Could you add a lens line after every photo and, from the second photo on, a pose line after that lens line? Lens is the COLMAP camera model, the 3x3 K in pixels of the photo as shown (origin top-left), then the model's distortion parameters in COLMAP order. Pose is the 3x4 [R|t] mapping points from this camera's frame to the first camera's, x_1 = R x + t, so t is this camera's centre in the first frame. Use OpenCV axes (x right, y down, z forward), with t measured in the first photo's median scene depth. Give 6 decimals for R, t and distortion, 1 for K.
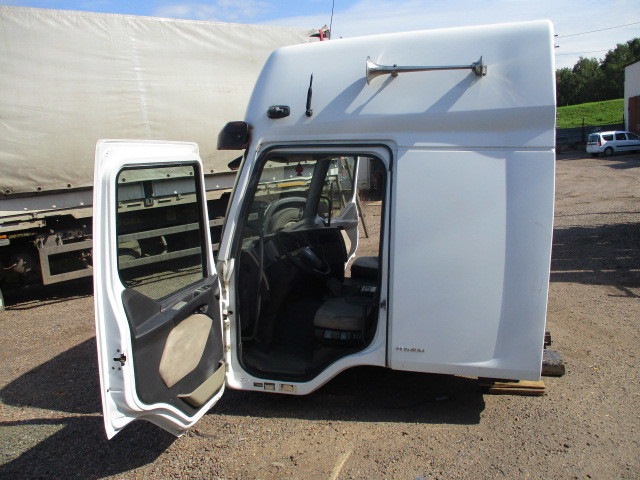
lens RADIAL K [[534.7, 0, 319.9], [0, 534.7, 239.9], [0, 0, 1]] dist [-0.027095, 0.012322]
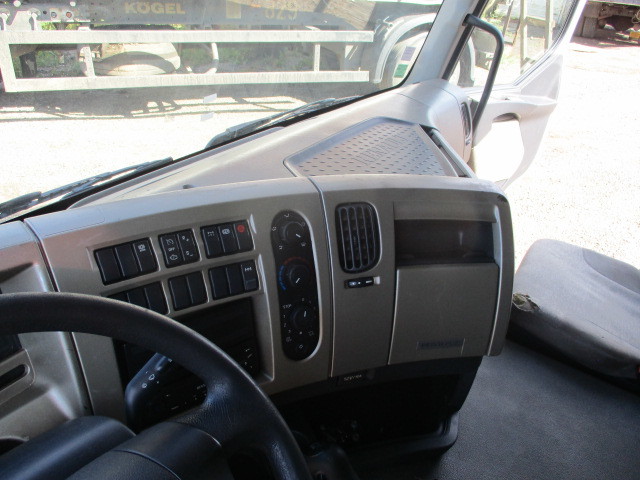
lens RADIAL K [[534.7, 0, 319.4], [0, 534.7, 239.8], [0, 0, 1]] dist [-0.027095, 0.012322]
pose [[0.943038, 0.263724, -0.202804, 0.006802], [-0.182250, 0.919511, 0.348260, -0.036030], [0.278325, -0.291461, 0.915197, 0.410510]]
